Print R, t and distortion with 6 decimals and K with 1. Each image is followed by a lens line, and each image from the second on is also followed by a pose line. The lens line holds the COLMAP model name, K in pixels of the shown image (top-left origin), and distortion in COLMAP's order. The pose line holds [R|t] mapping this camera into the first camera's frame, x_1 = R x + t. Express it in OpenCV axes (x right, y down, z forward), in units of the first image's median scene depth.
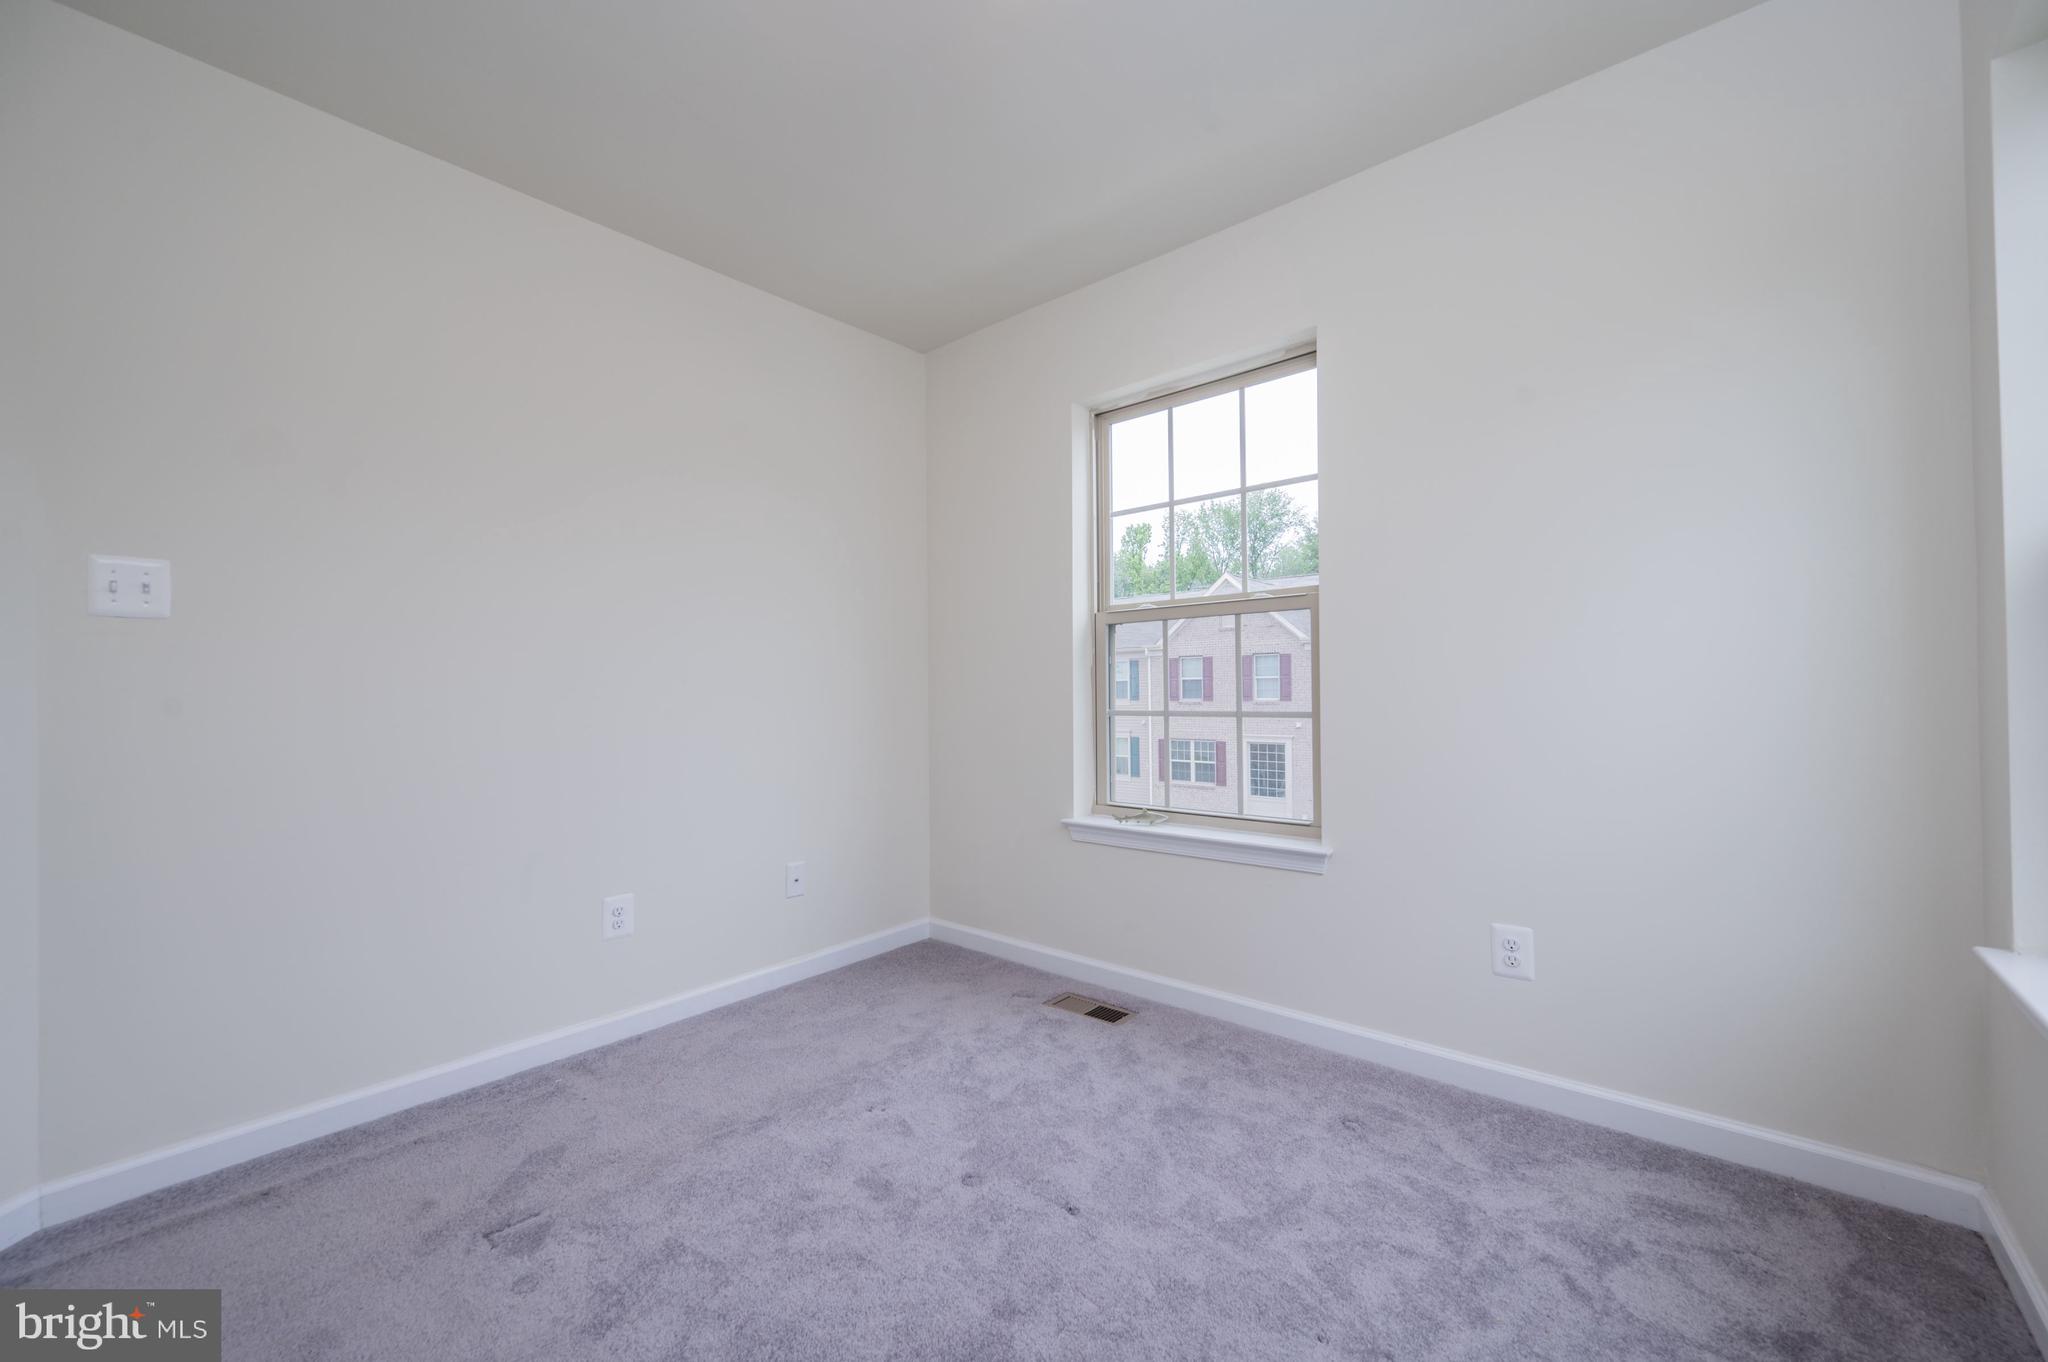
lens RADIAL K [[806.9, 0, 1020.7], [0, 806.9, 673.3], [0, 0, 1]] dist [-0.000543, 0.000028]
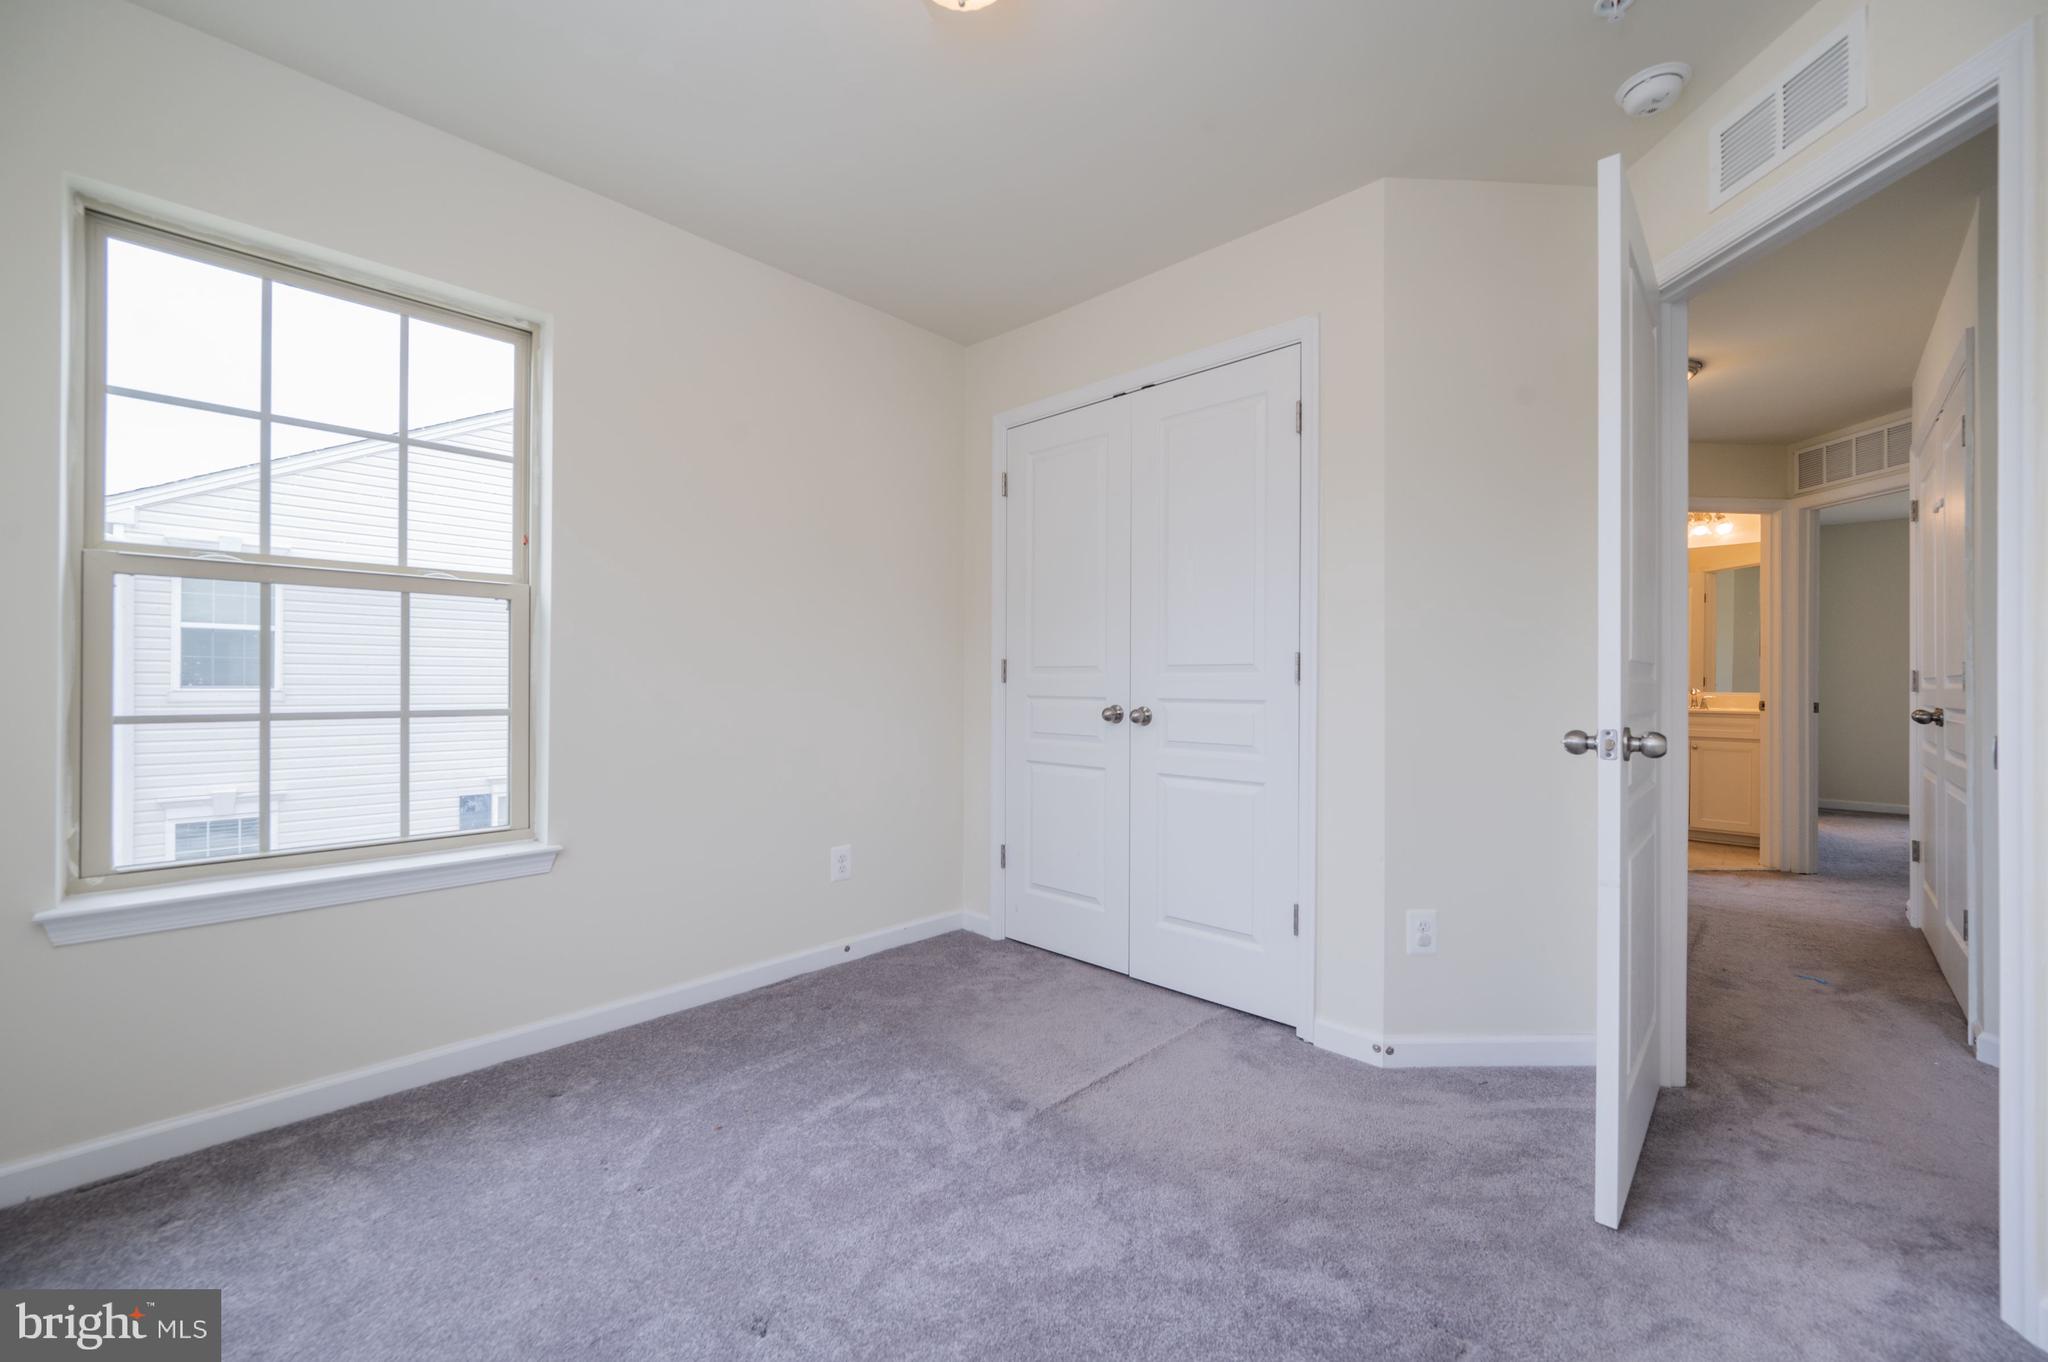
lens RADIAL K [[806.9, 0, 1017.3], [0, 806.9, 674.7], [0, 0, 1]] dist [-0.000543, 0.000028]
pose [[0.034483, 0.012760, 0.999324, -0.553678], [-0.032803, 0.999394, -0.011629, -0.000052], [-0.998867, -0.032380, 0.034881, 0.363323]]
